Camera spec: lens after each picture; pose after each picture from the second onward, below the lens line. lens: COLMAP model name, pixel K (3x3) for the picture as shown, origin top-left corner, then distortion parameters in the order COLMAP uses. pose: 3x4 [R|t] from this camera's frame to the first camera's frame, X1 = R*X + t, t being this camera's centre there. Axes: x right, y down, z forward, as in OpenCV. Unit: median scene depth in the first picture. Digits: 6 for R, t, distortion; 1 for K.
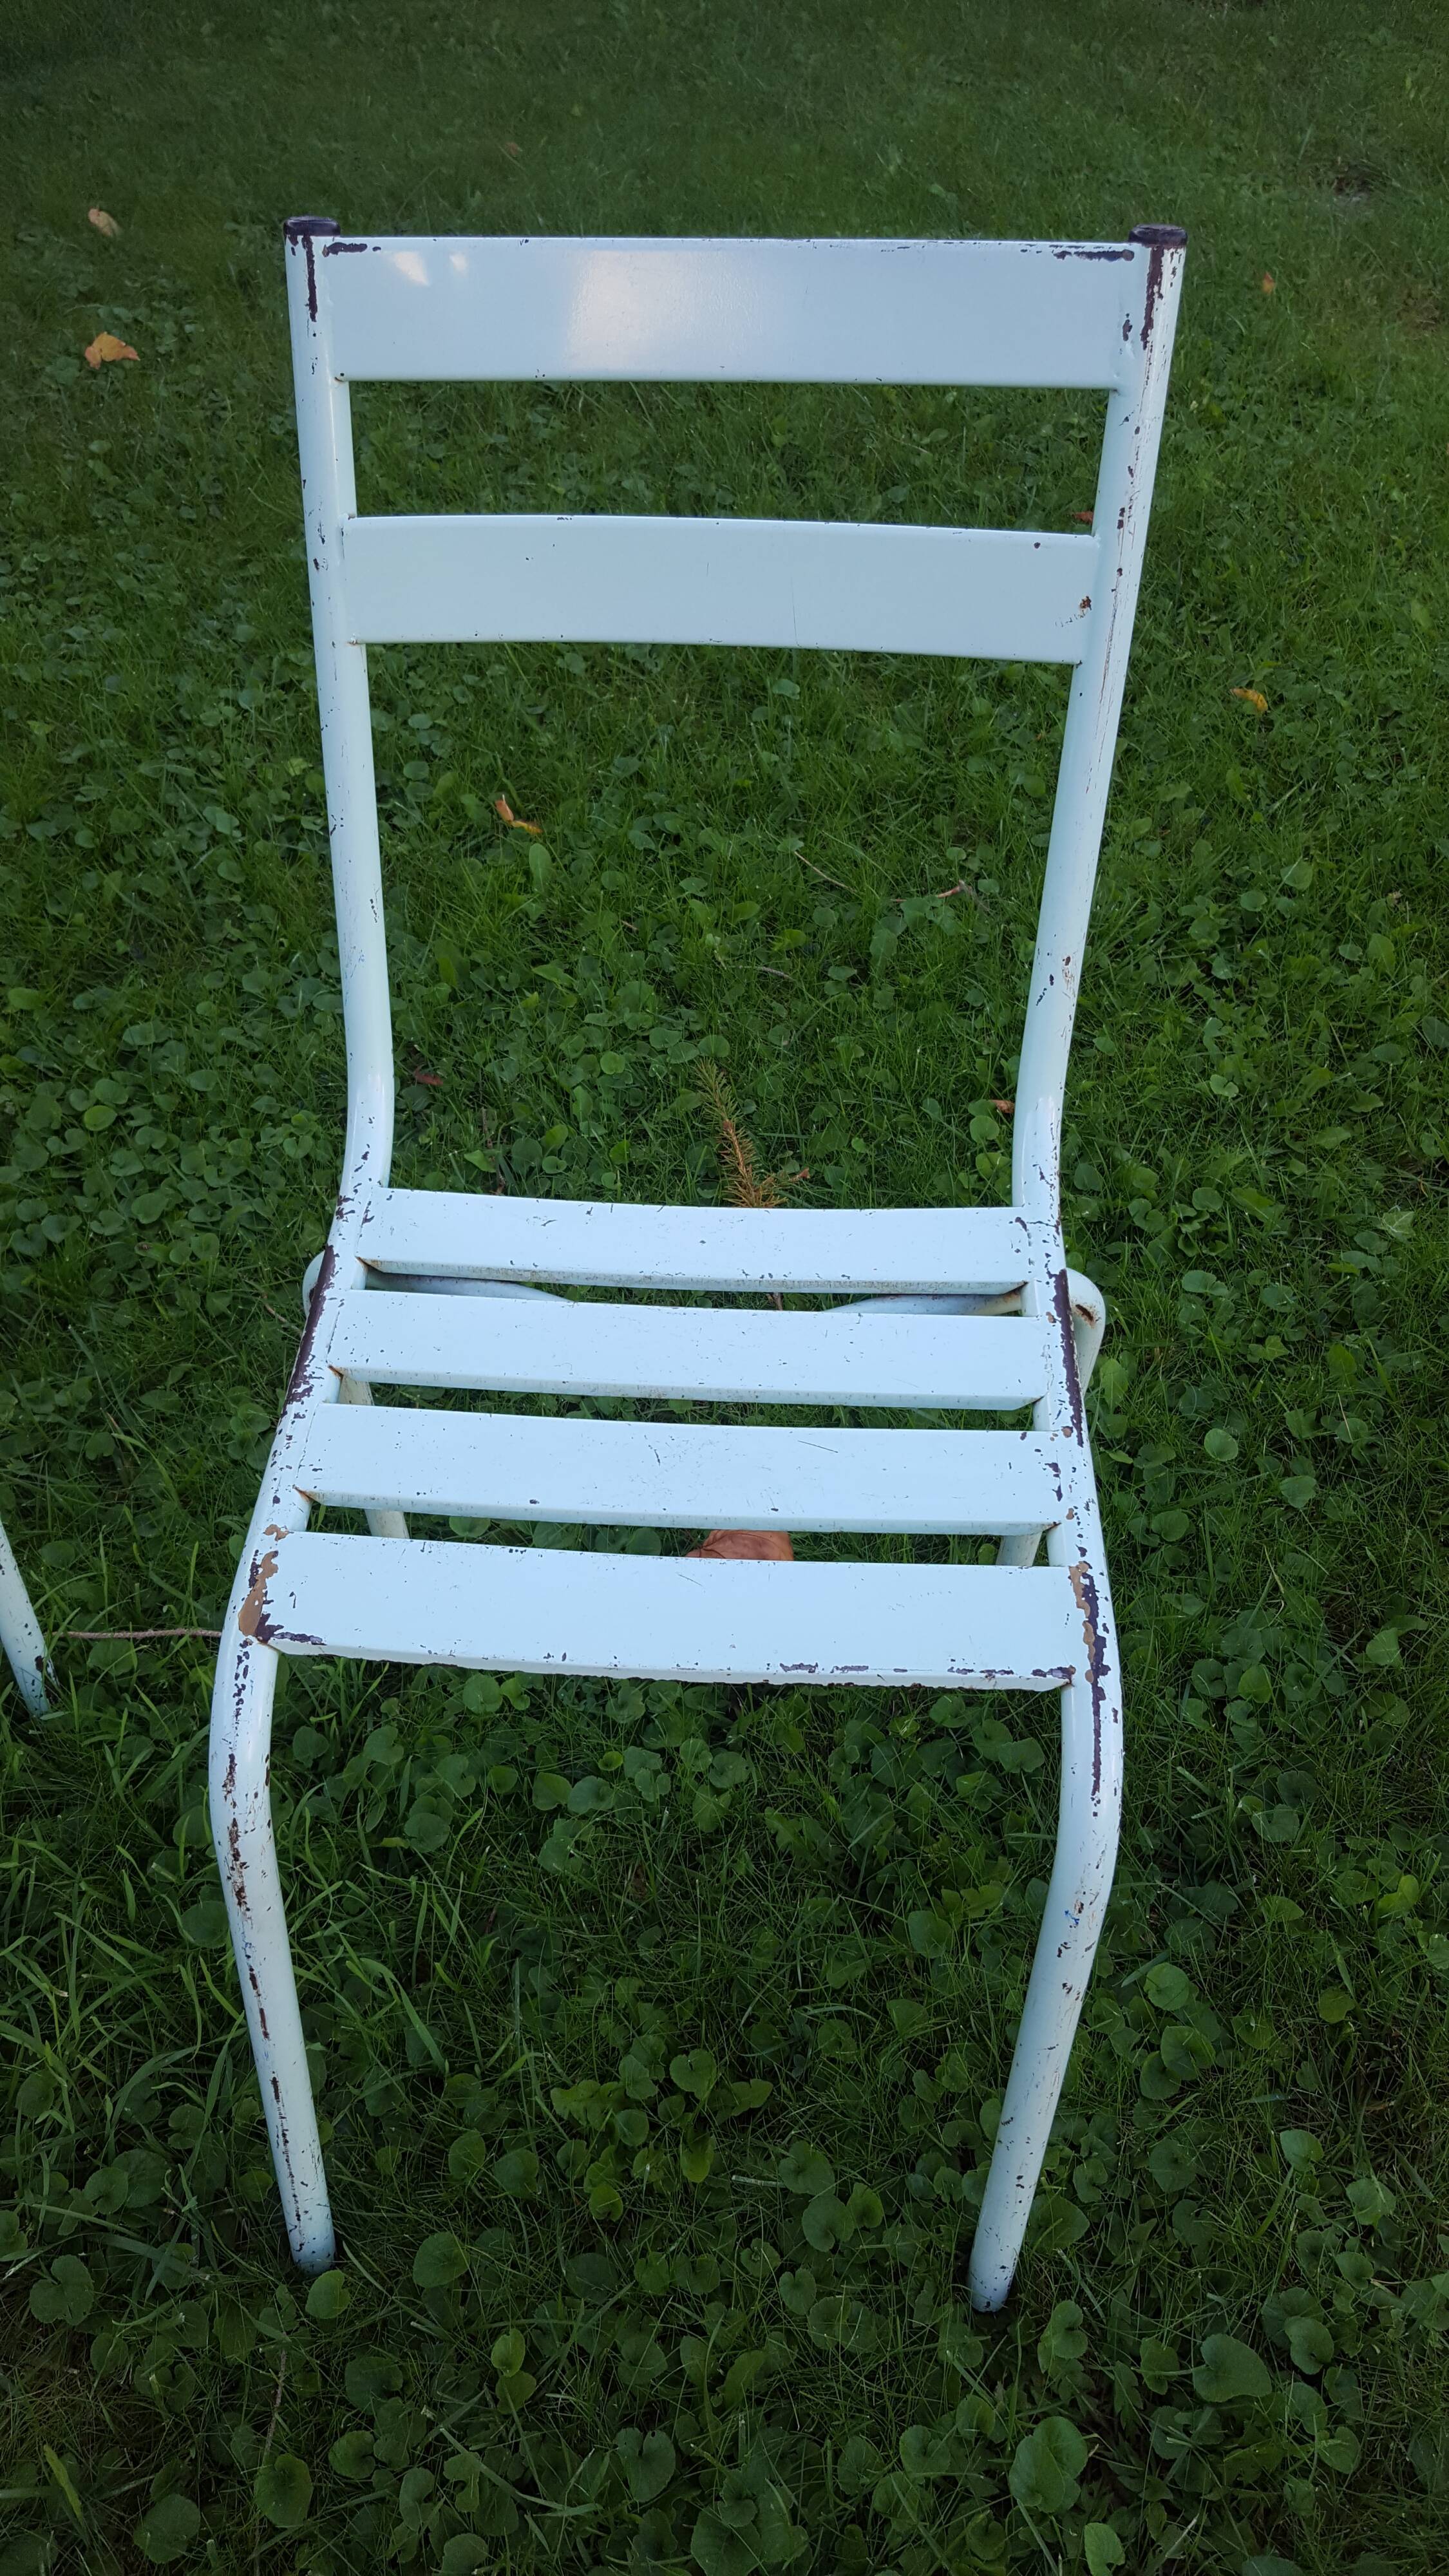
lens RADIAL K [[1898.4, 0, 683.2], [0, 1898.4, 1291.7], [0, 0, 1]] dist [0.052200, -0.088297]
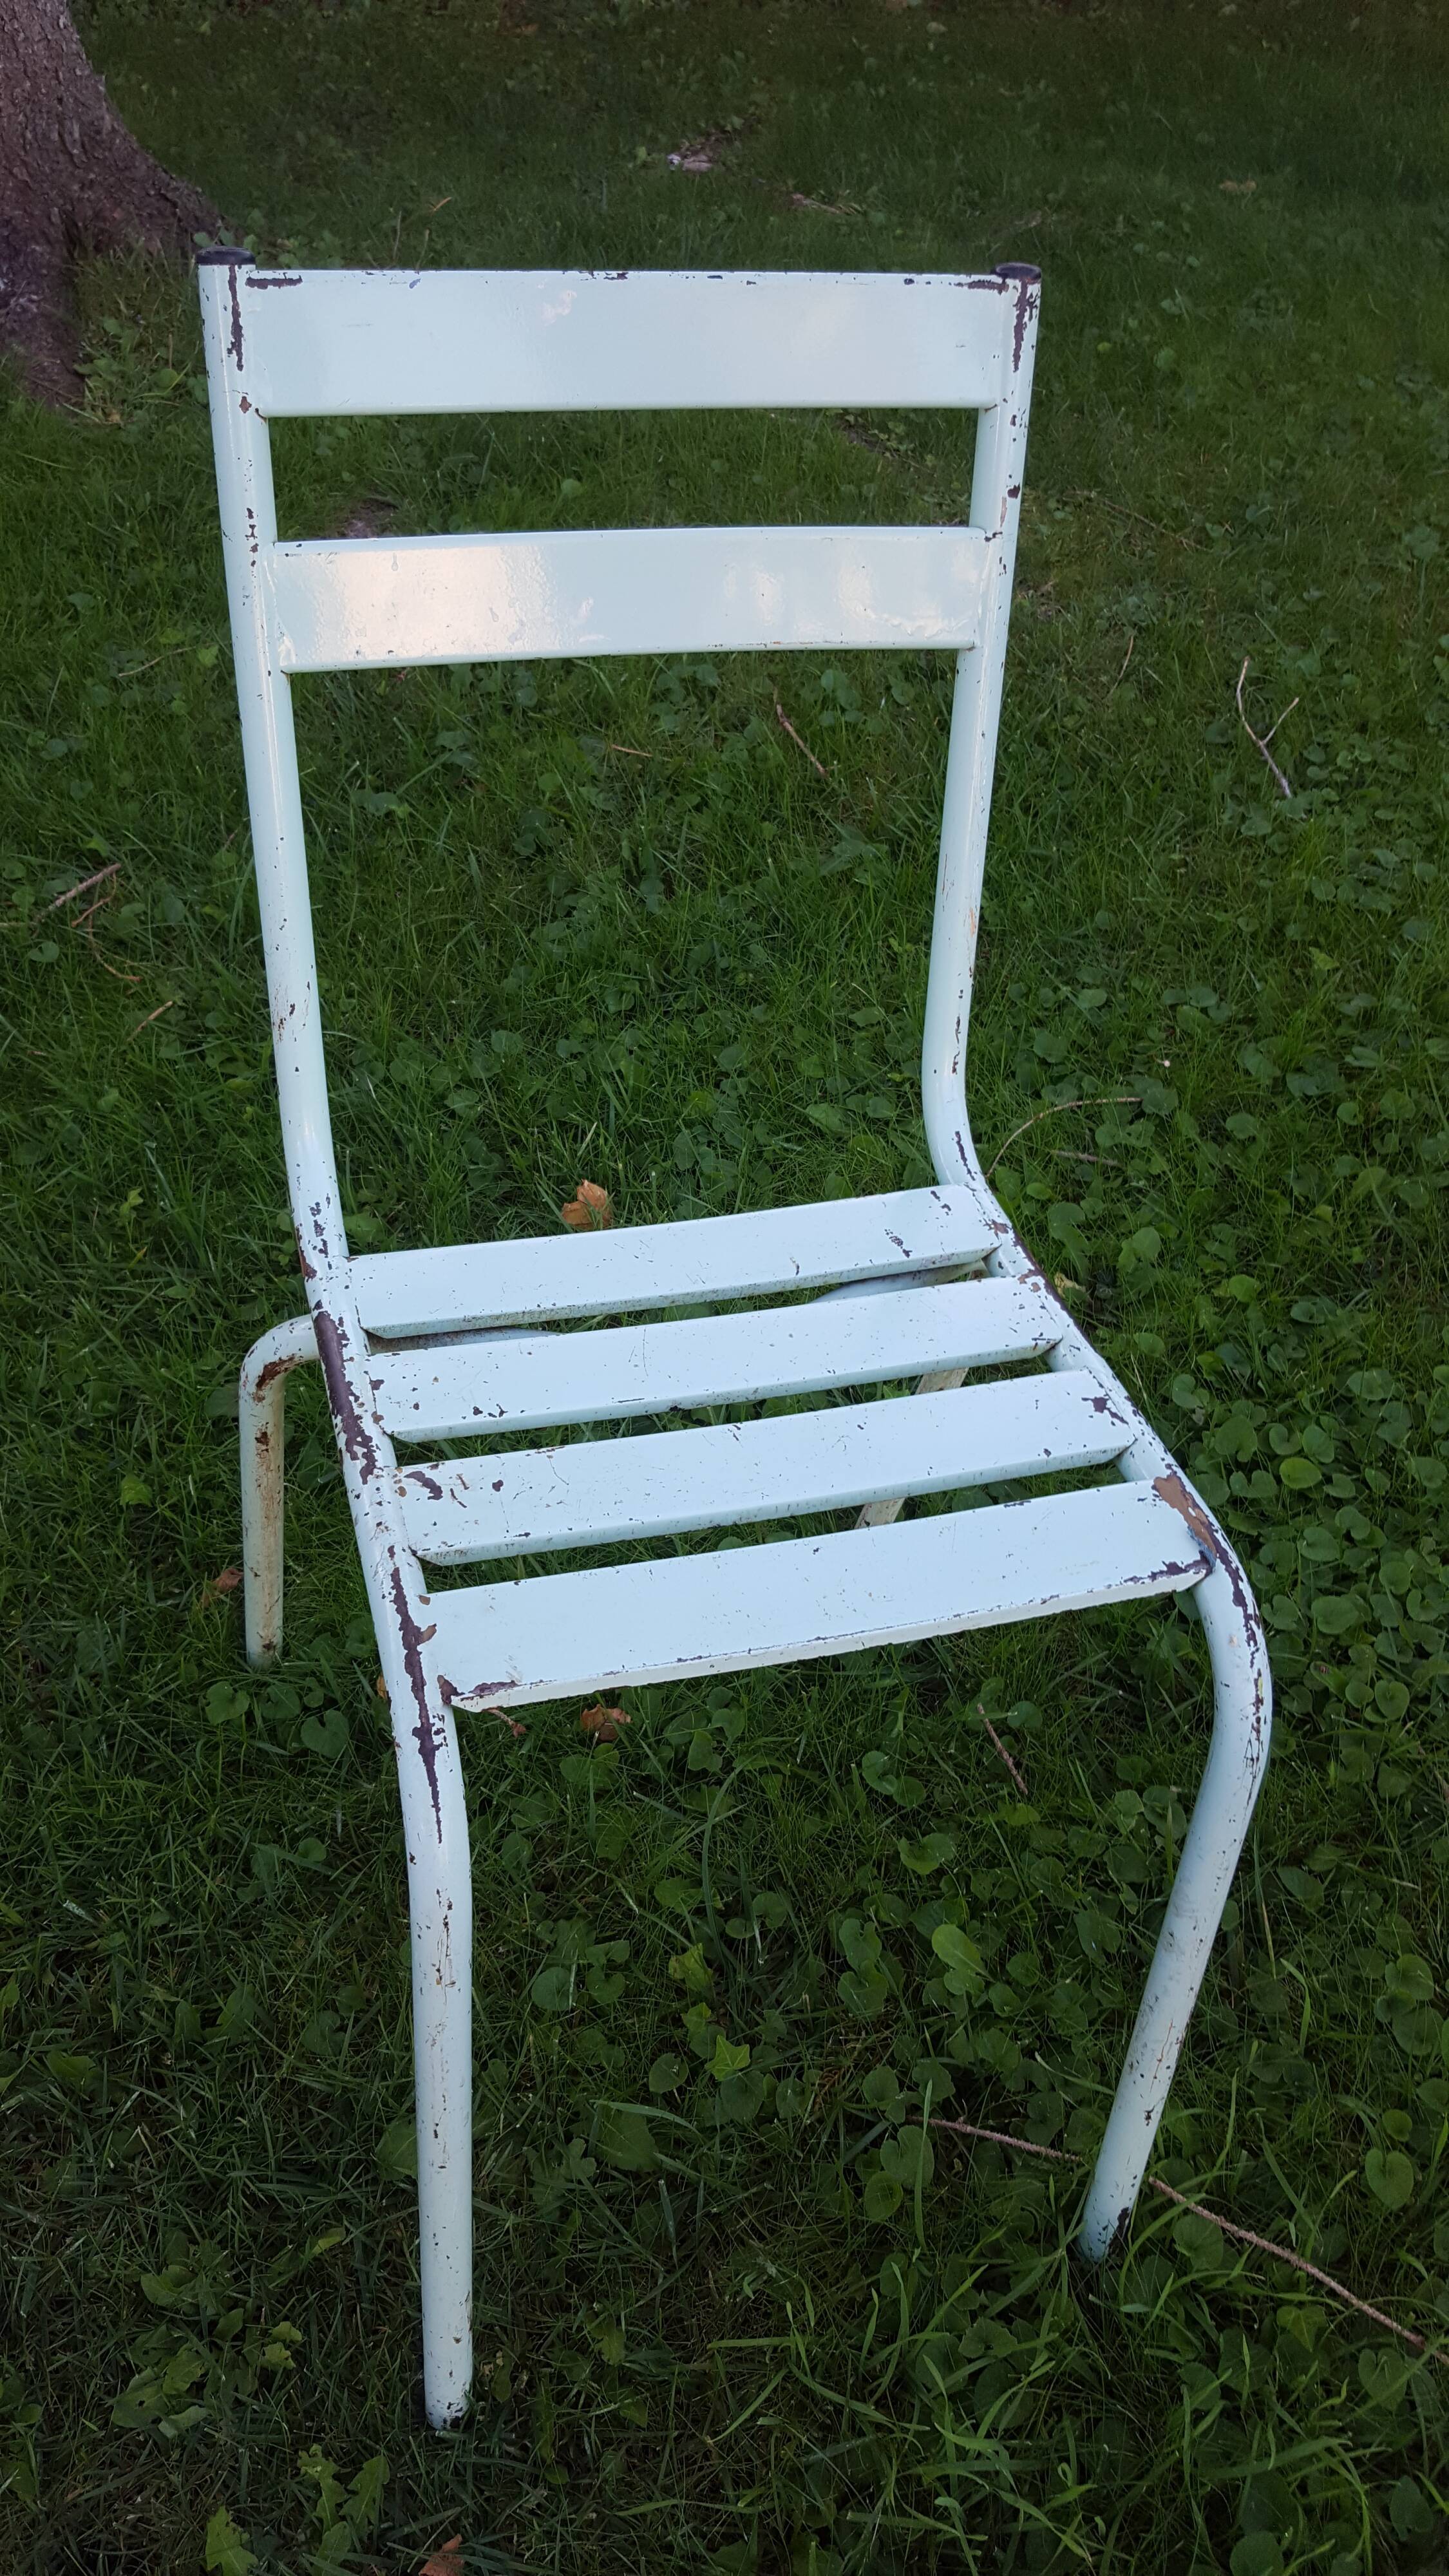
lens RADIAL K [[1898.4, 0, 683.2], [0, 1898.4, 1291.7], [0, 0, 1]] dist [0.052200, -0.088297]
pose [[0.848451, 0.369780, -0.378674, -0.237864], [-0.379990, 0.923610, 0.050518, -0.100810], [0.368428, 0.101031, 0.924150, 0.094279]]
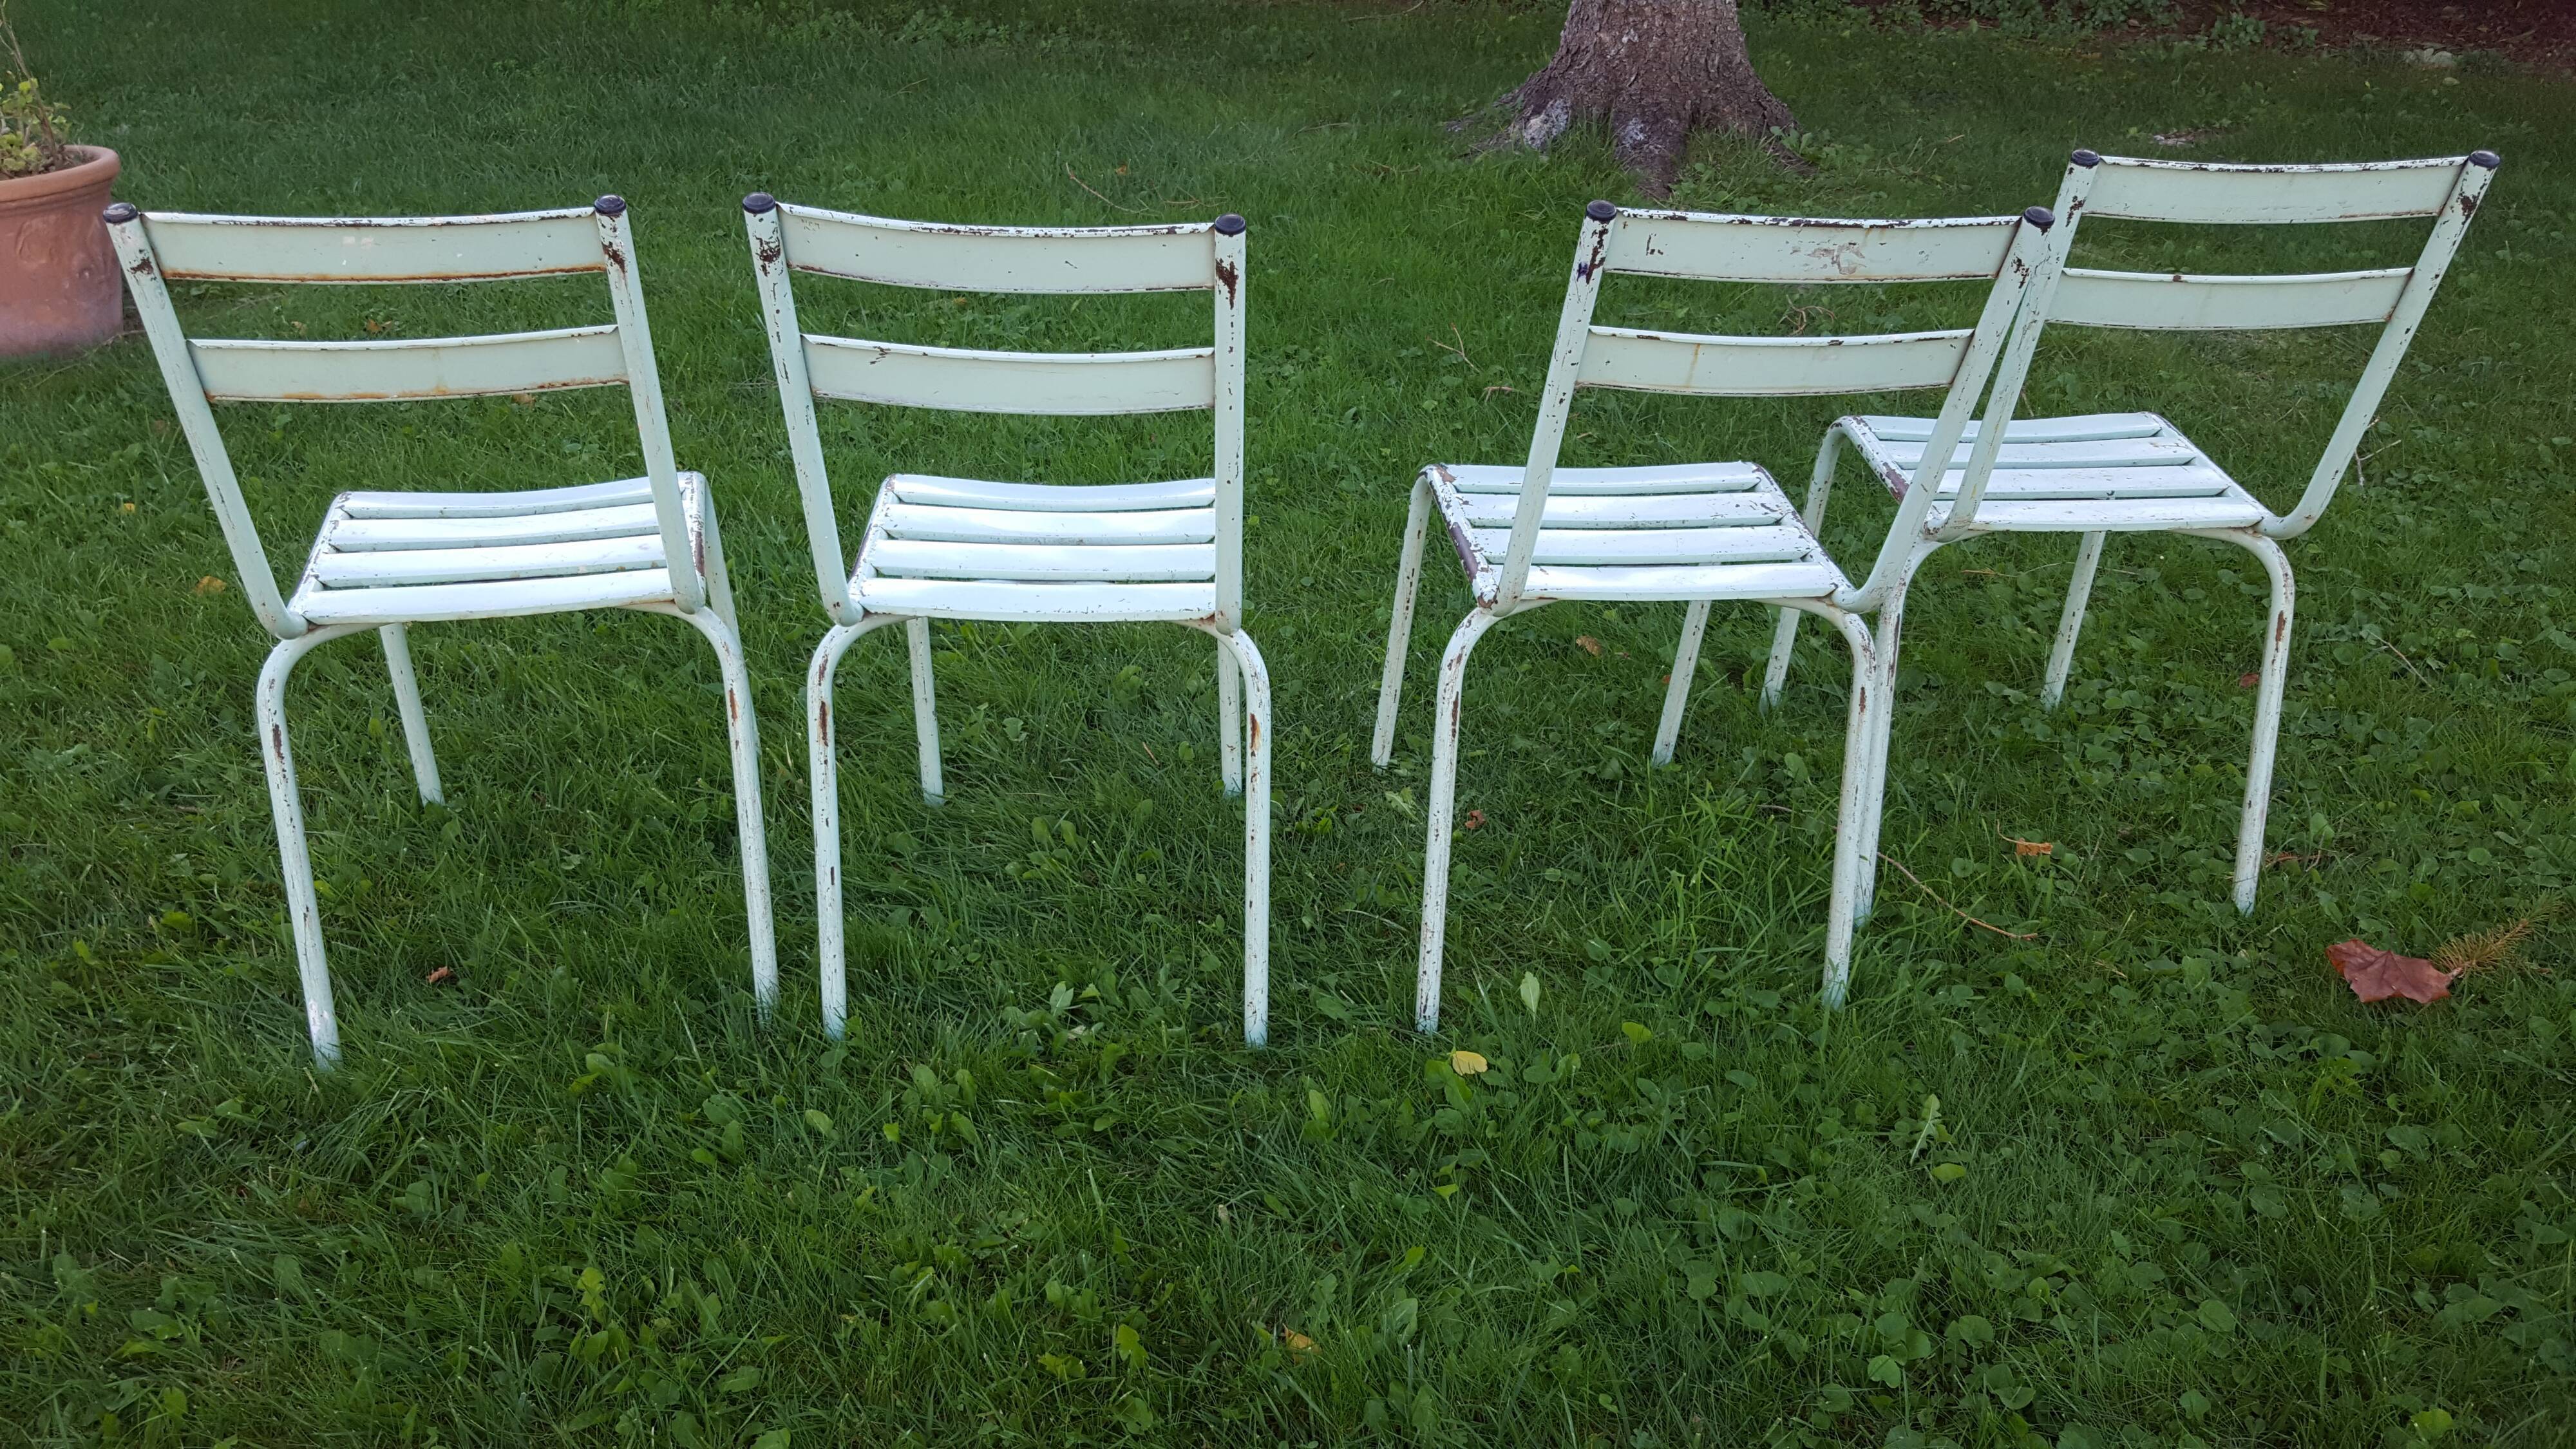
lens RADIAL K [[1890.8, 0, 1218.2], [0, 1890.8, 776.4], [0, 0, 1]] dist [0.037831, -0.080214]
pose [[0.445187, 0.442703, -0.778346, 0.545118], [-0.625260, 0.775916, 0.083694, 0.256342], [0.640983, 0.449409, 0.622232, -0.341494]]
